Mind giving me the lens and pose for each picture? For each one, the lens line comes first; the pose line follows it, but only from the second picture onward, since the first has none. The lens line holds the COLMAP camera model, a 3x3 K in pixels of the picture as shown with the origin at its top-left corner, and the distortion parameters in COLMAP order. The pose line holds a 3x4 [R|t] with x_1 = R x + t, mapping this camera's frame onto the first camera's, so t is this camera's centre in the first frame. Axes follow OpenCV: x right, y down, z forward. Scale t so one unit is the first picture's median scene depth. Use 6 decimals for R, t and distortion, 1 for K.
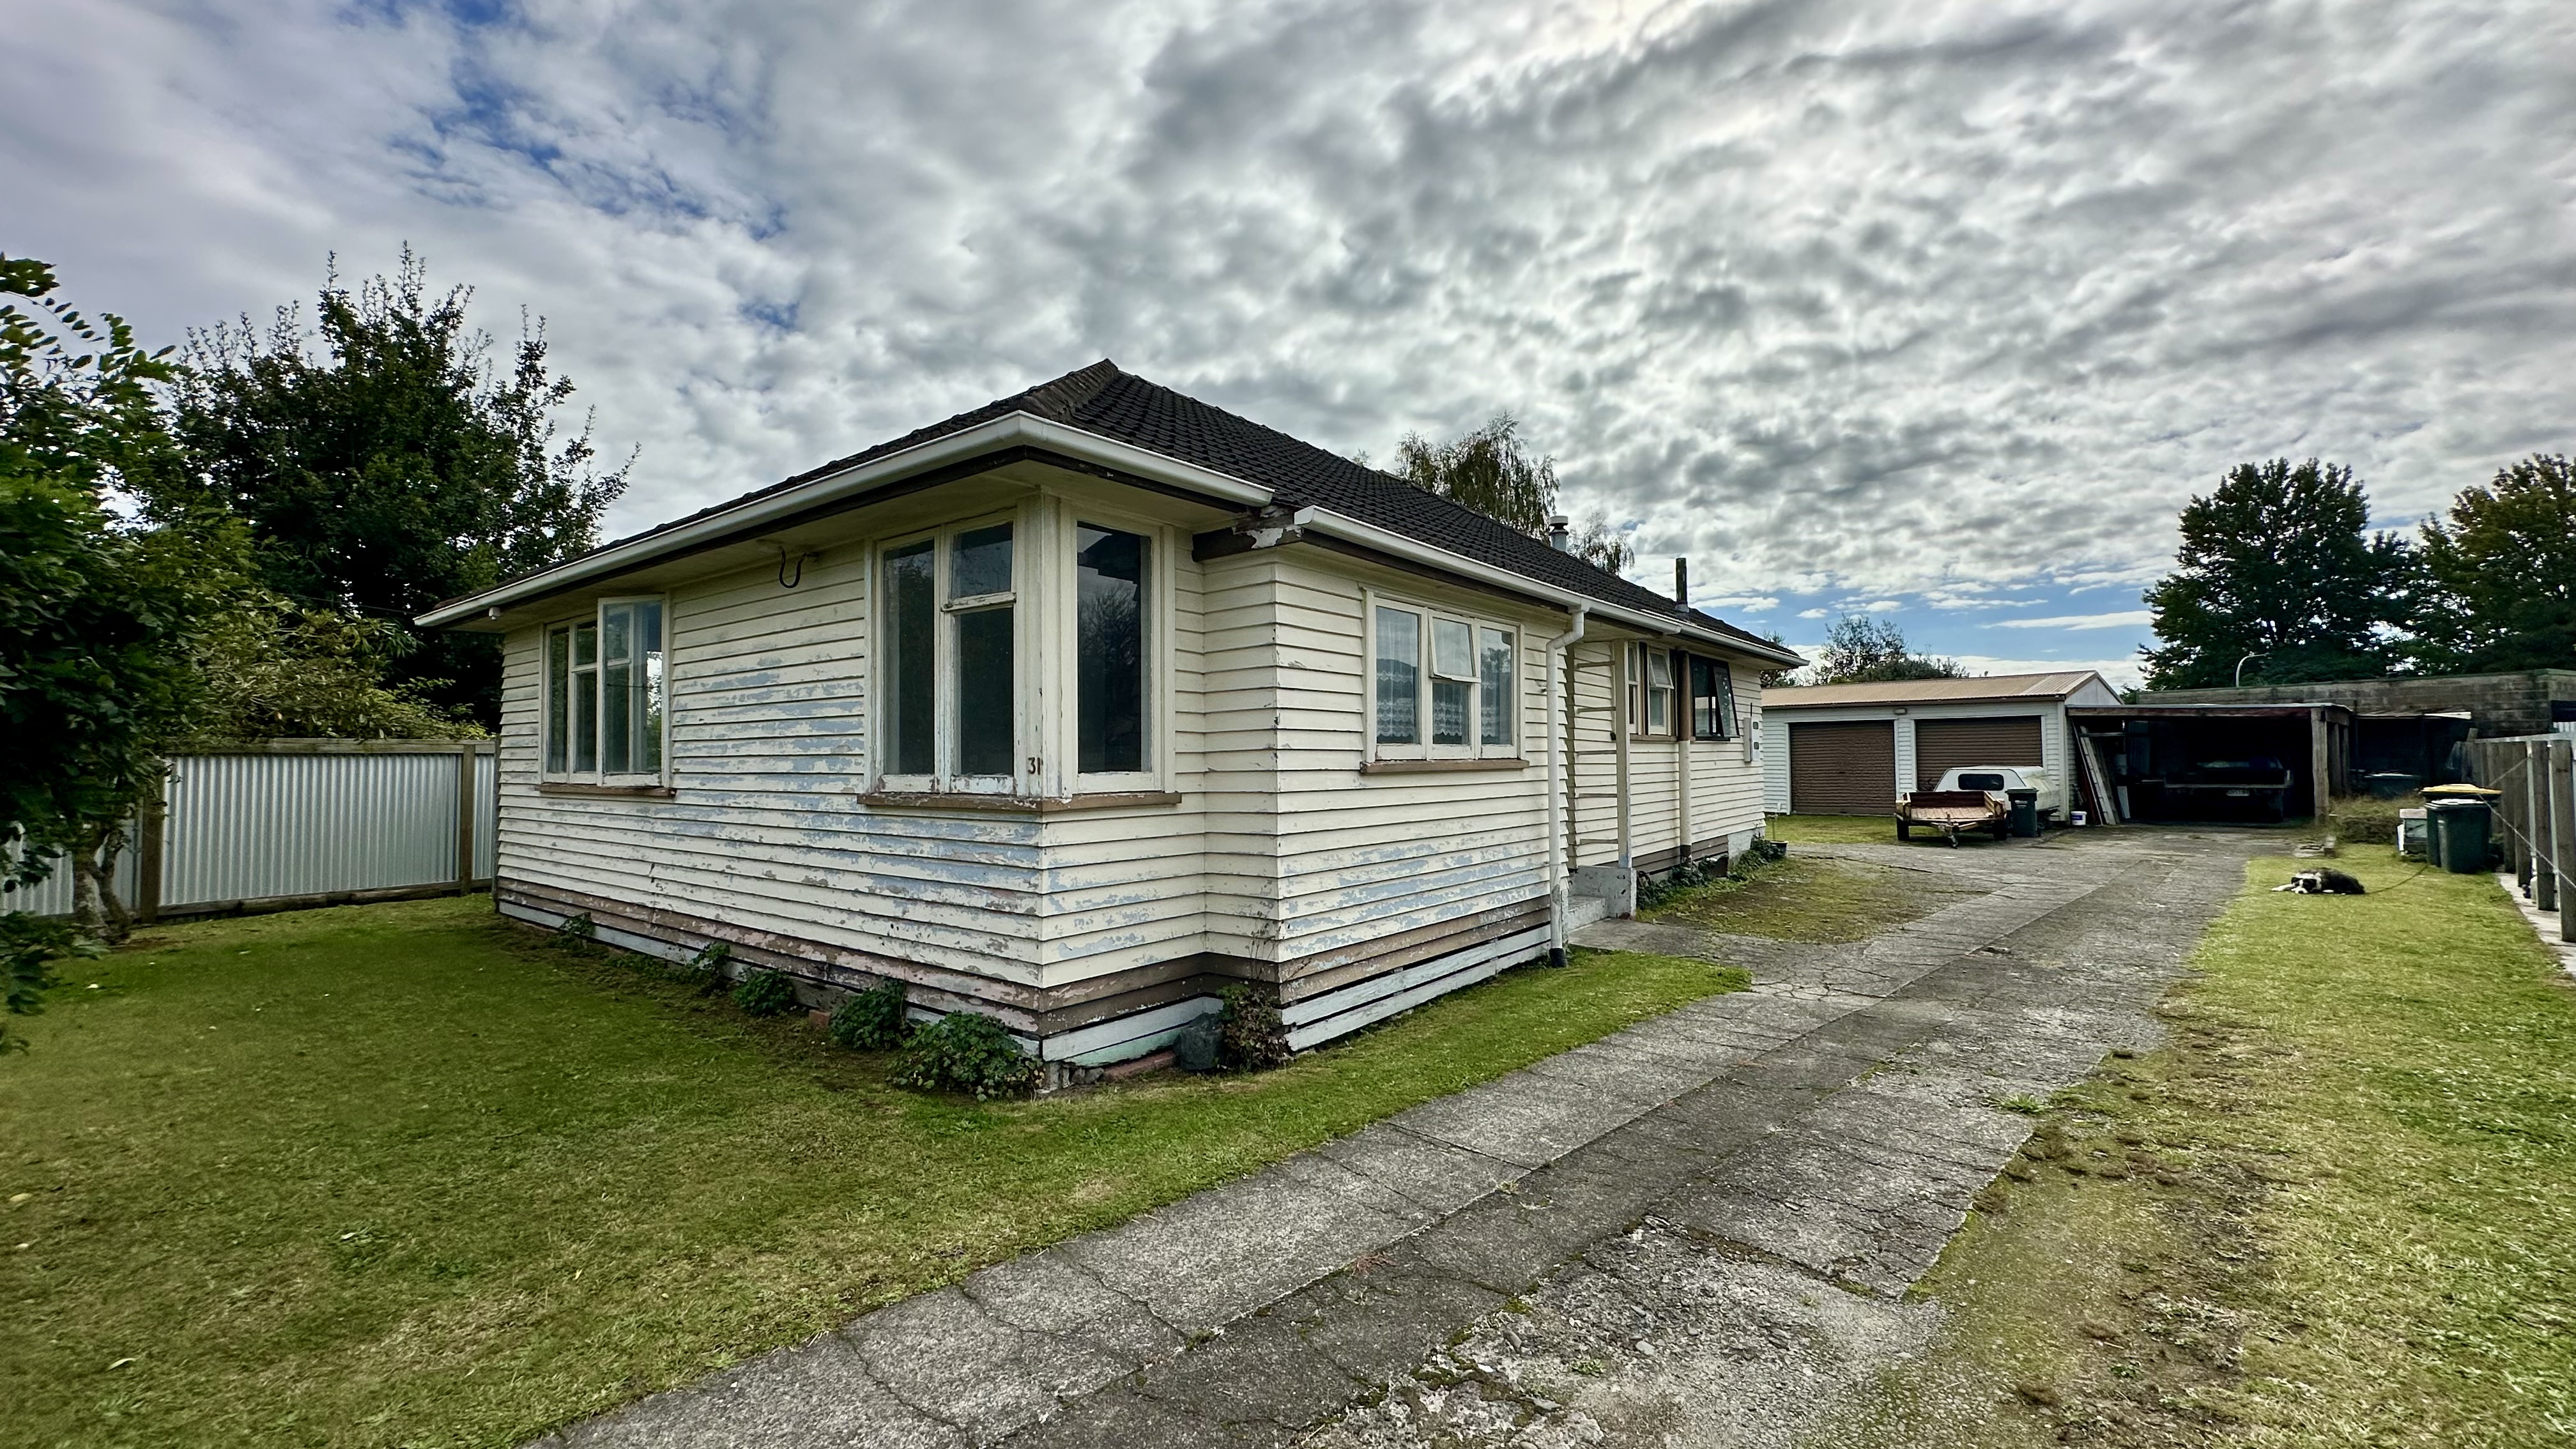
lens RADIAL K [[1027.1, 0, 1288.0], [0, 1027.1, 724.5], [0, 0, 1]] dist [-0.003506, 0.000127]
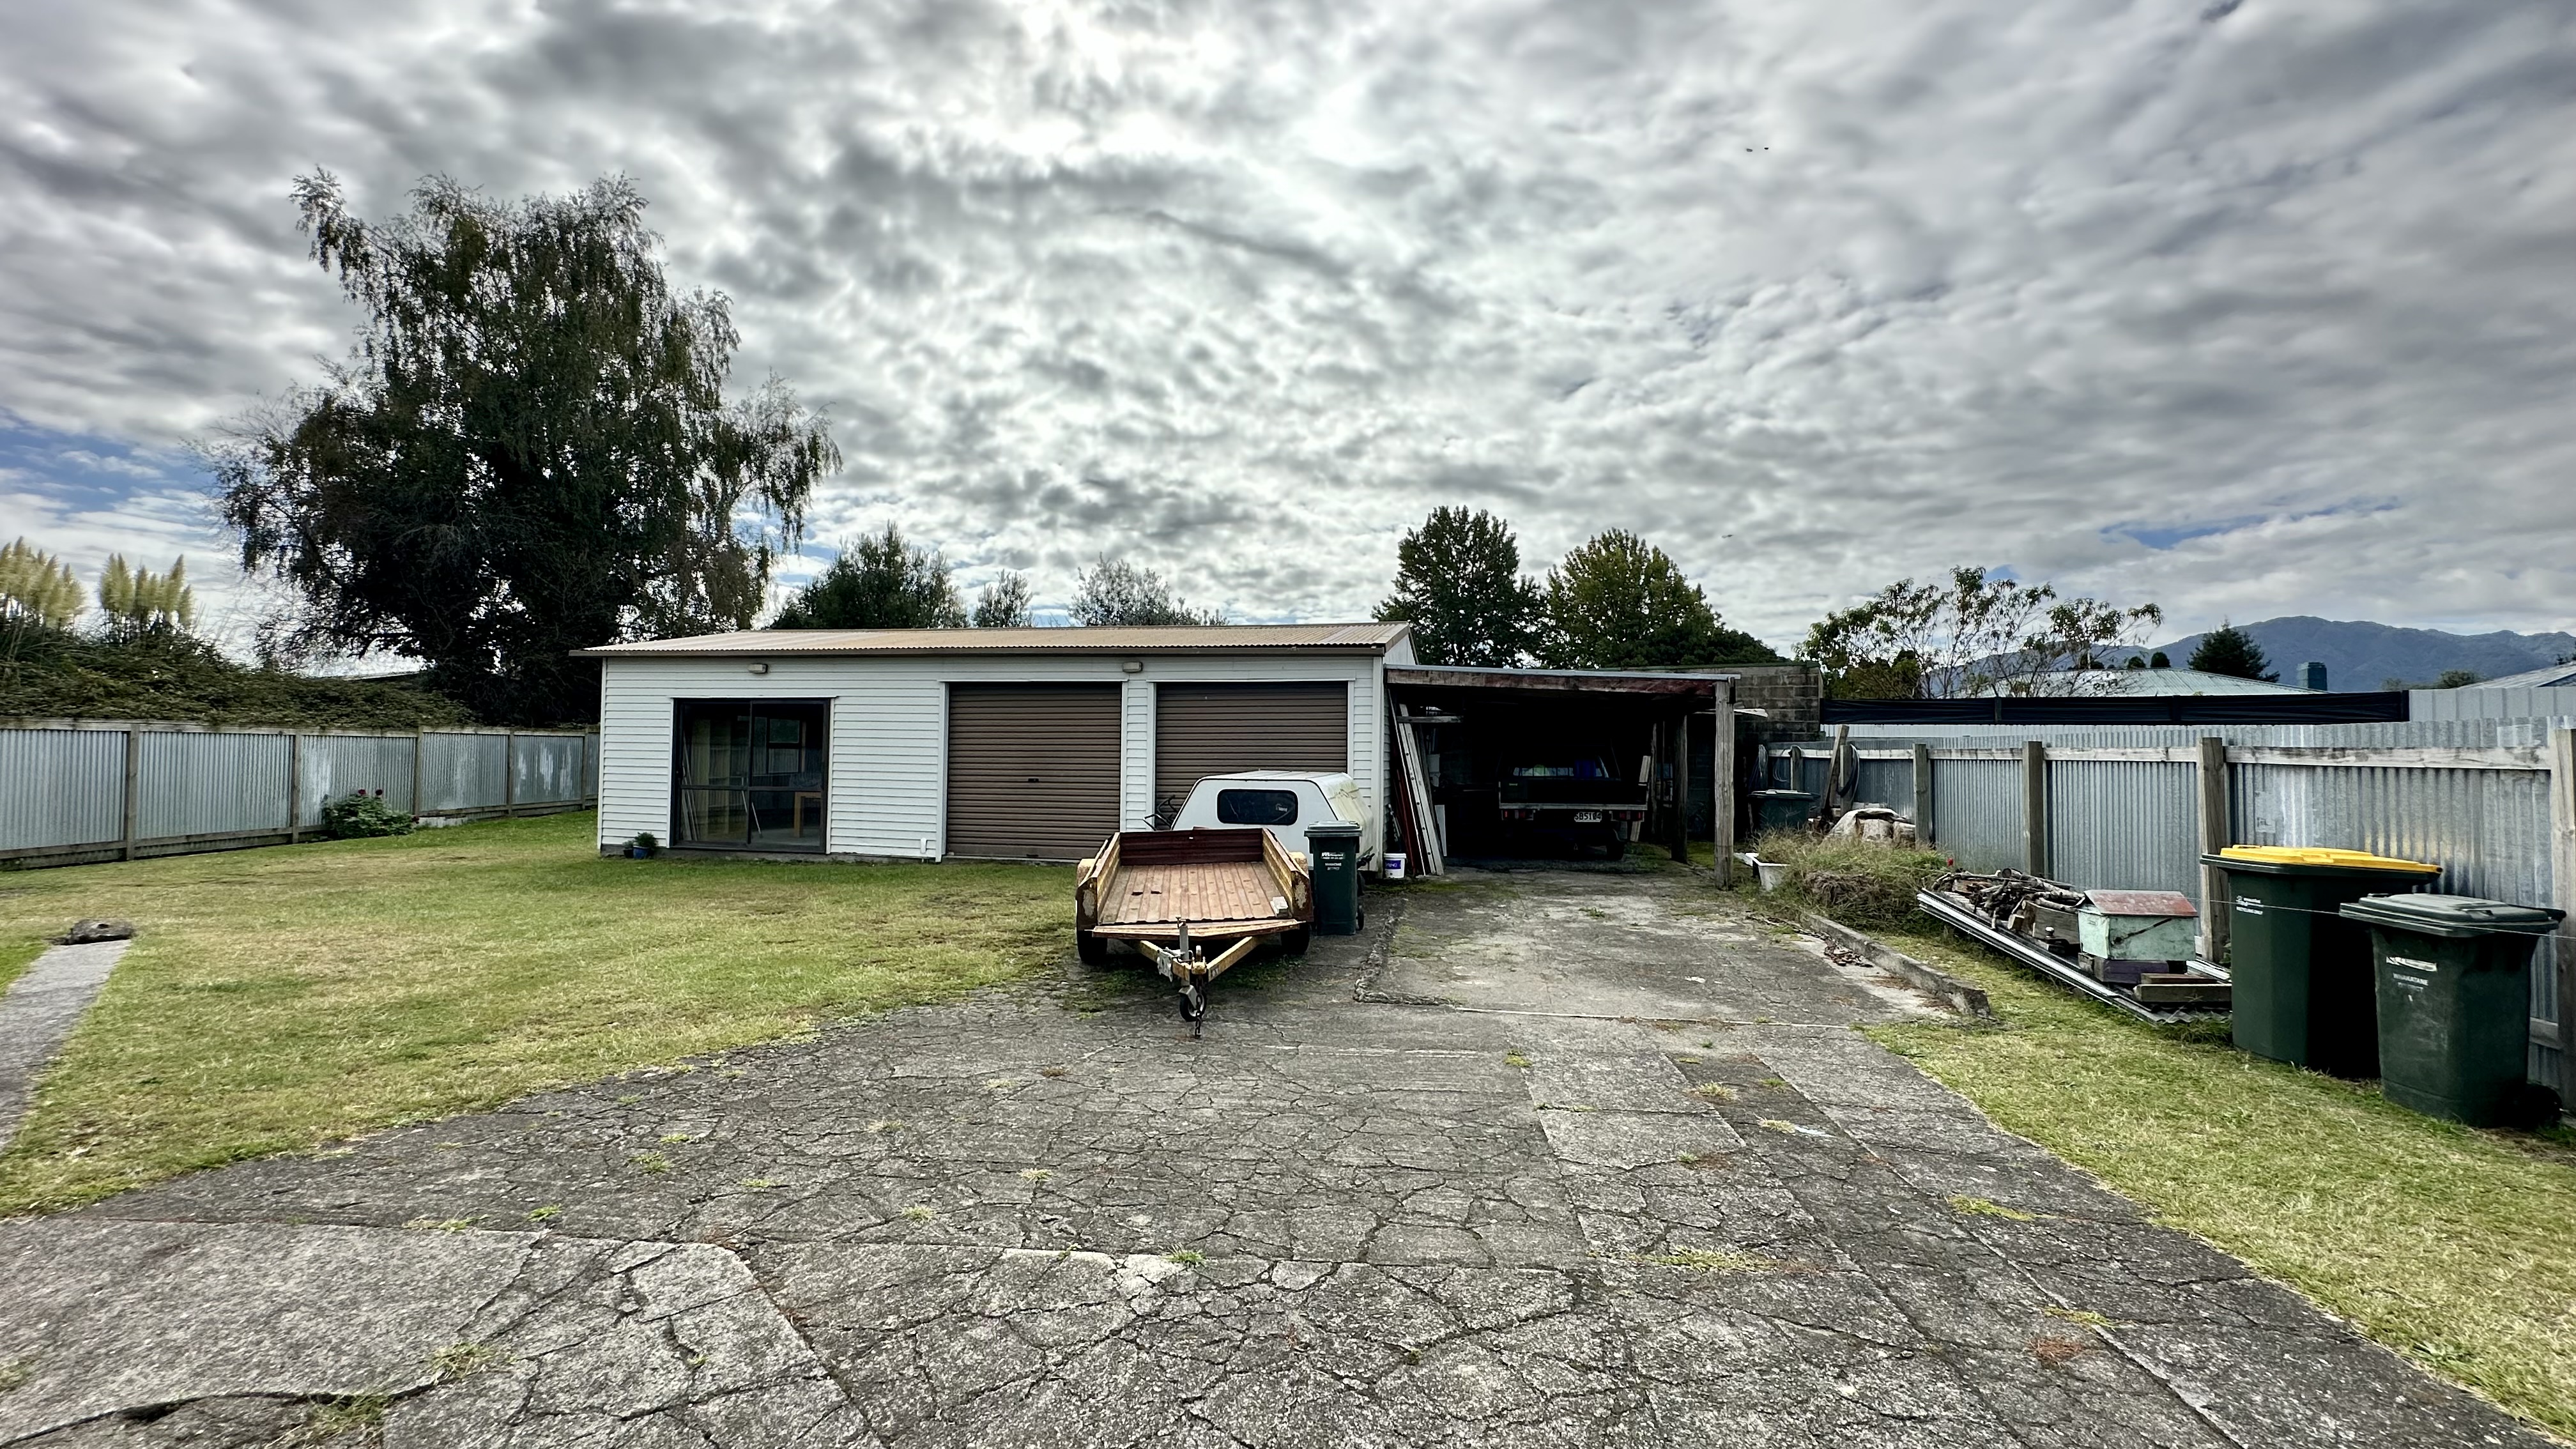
lens RADIAL K [[1027.1, 0, 1288.0], [0, 1027.1, 724.5], [0, 0, 1]] dist [-0.003506, 0.000127]
pose [[0.802539, 0.033776, 0.595642, 0.383257], [-0.037084, 0.999290, -0.006698, 0.019990], [-0.595446, -0.016713, 0.803222, 0.580507]]
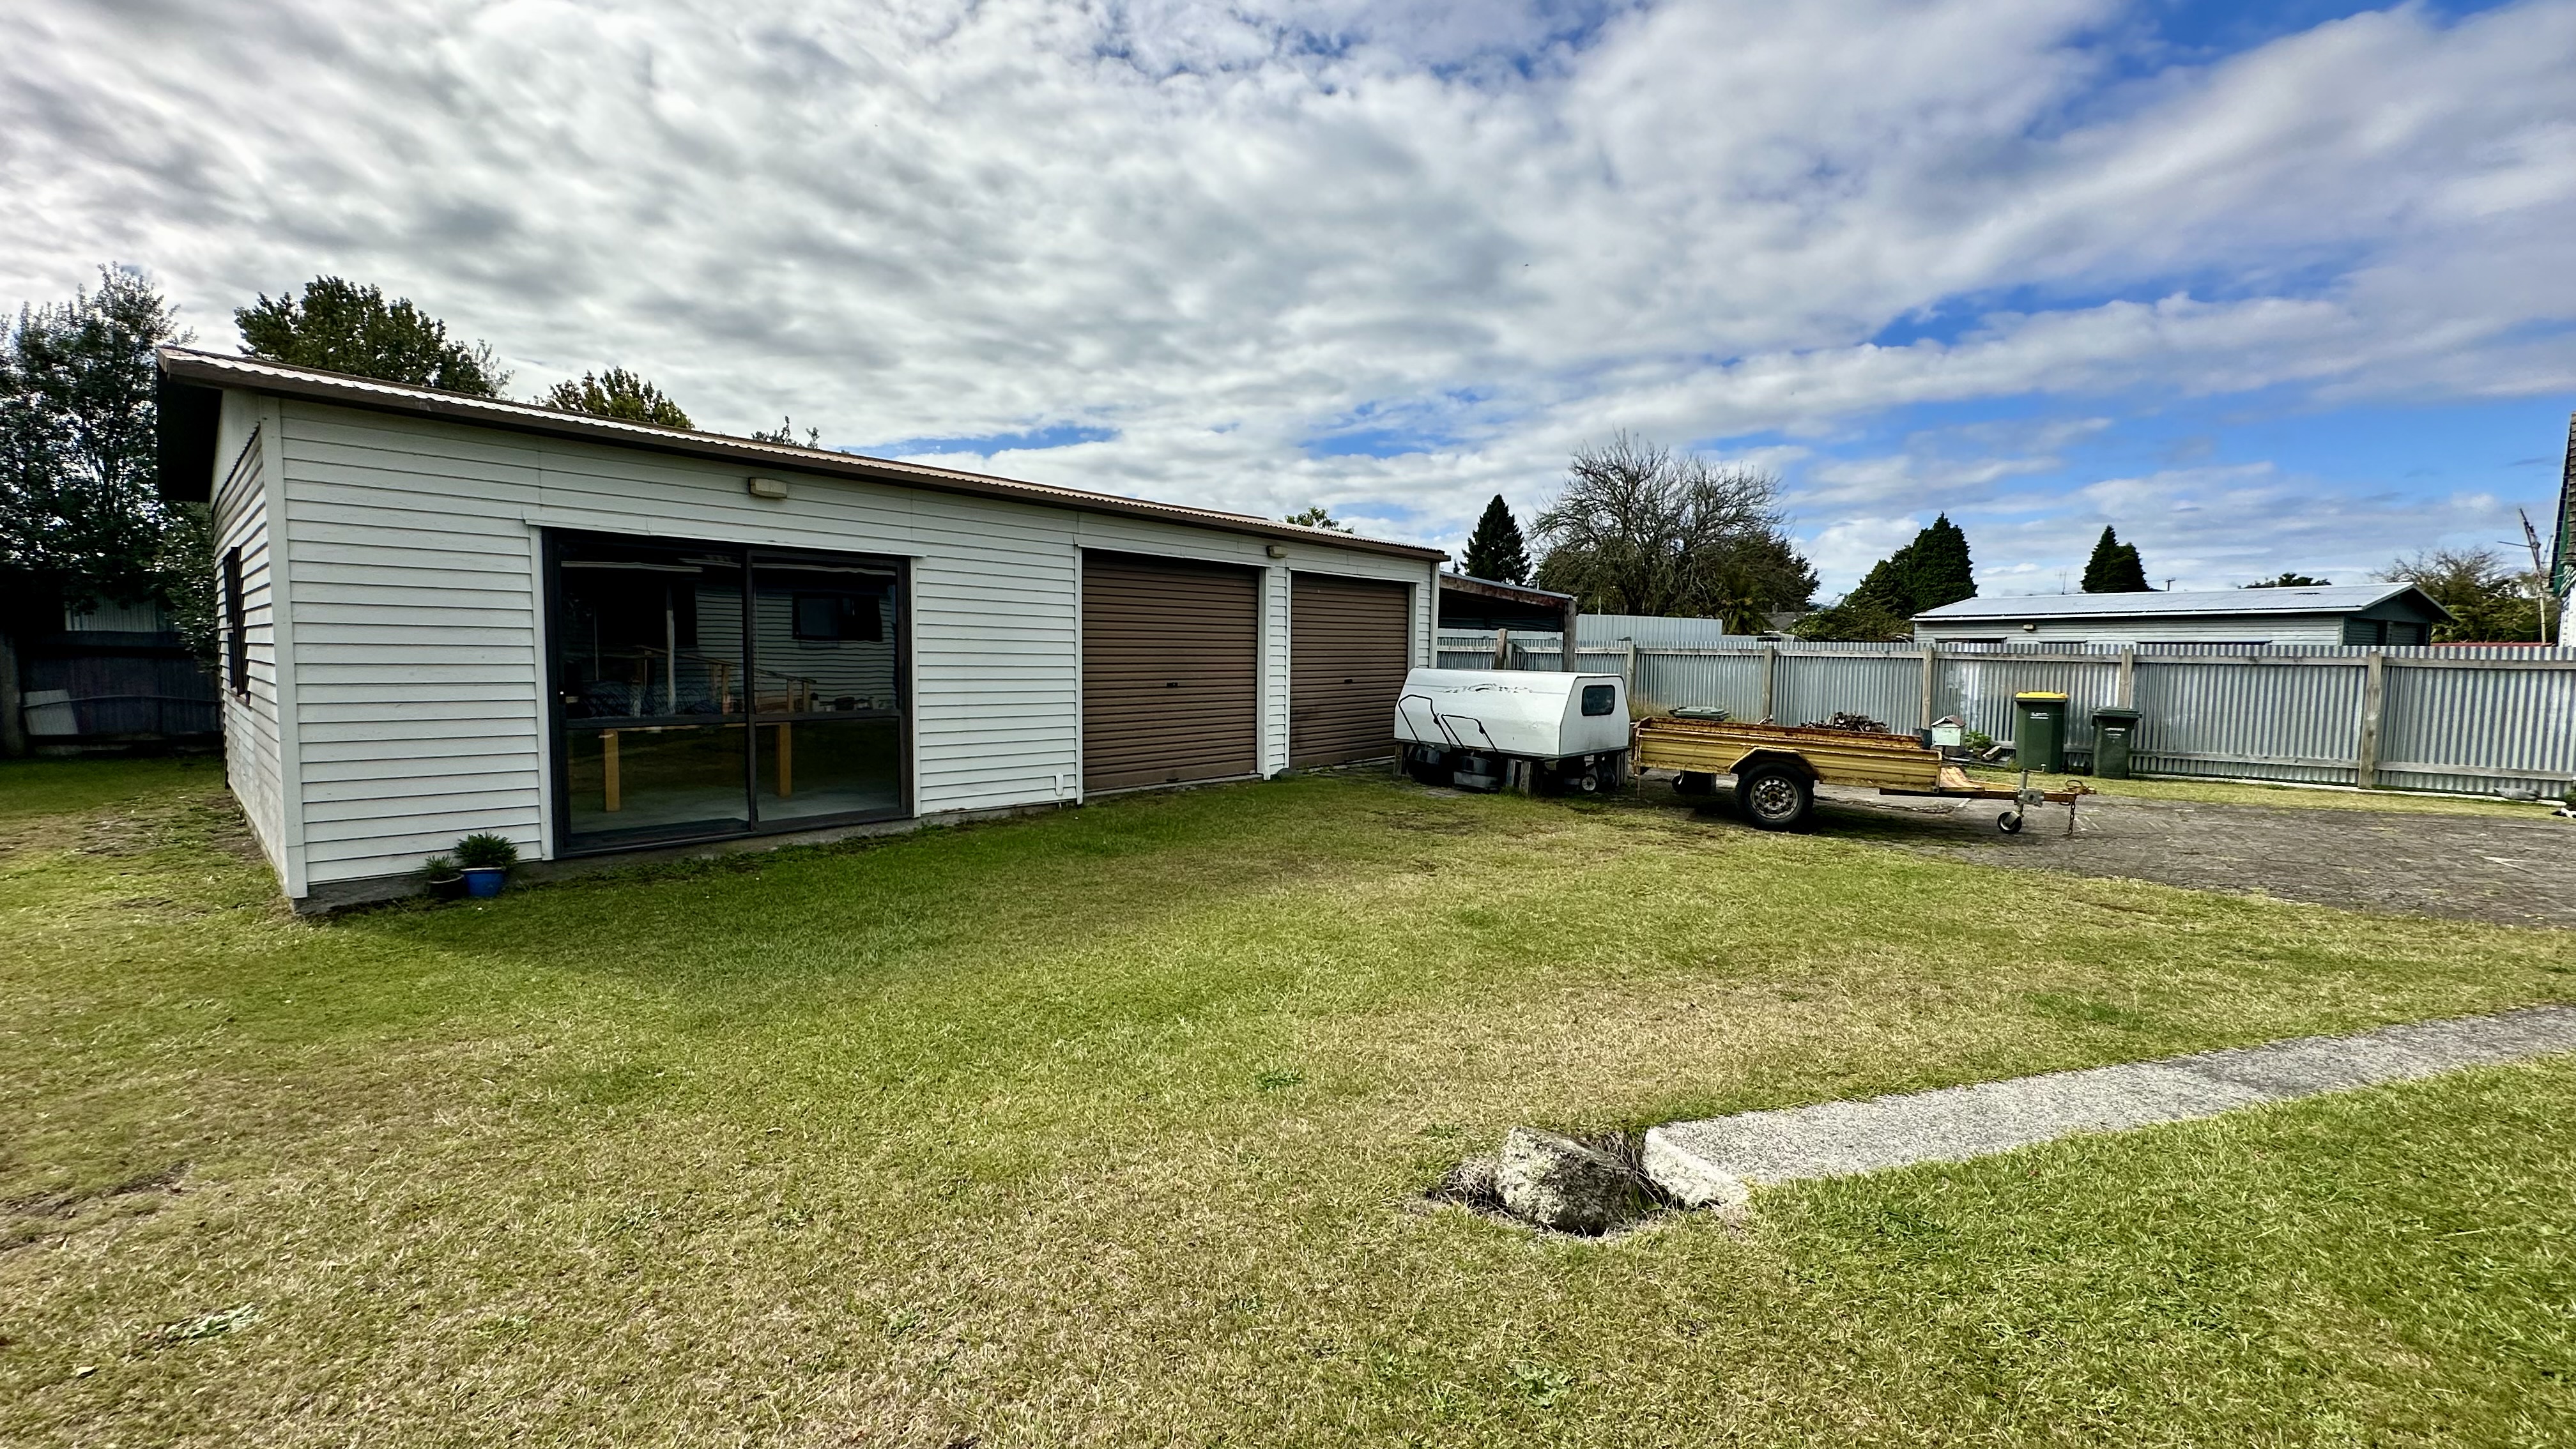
lens RADIAL K [[1027.1, 0, 1288.0], [0, 1027.1, 724.5], [0, 0, 1]] dist [-0.003506, 0.000127]
pose [[-0.106236, -0.064553, 0.992243, 0.144458], [-0.046310, 0.997129, 0.059913, 0.041899], [-0.993262, -0.039585, -0.108921, 1.157292]]
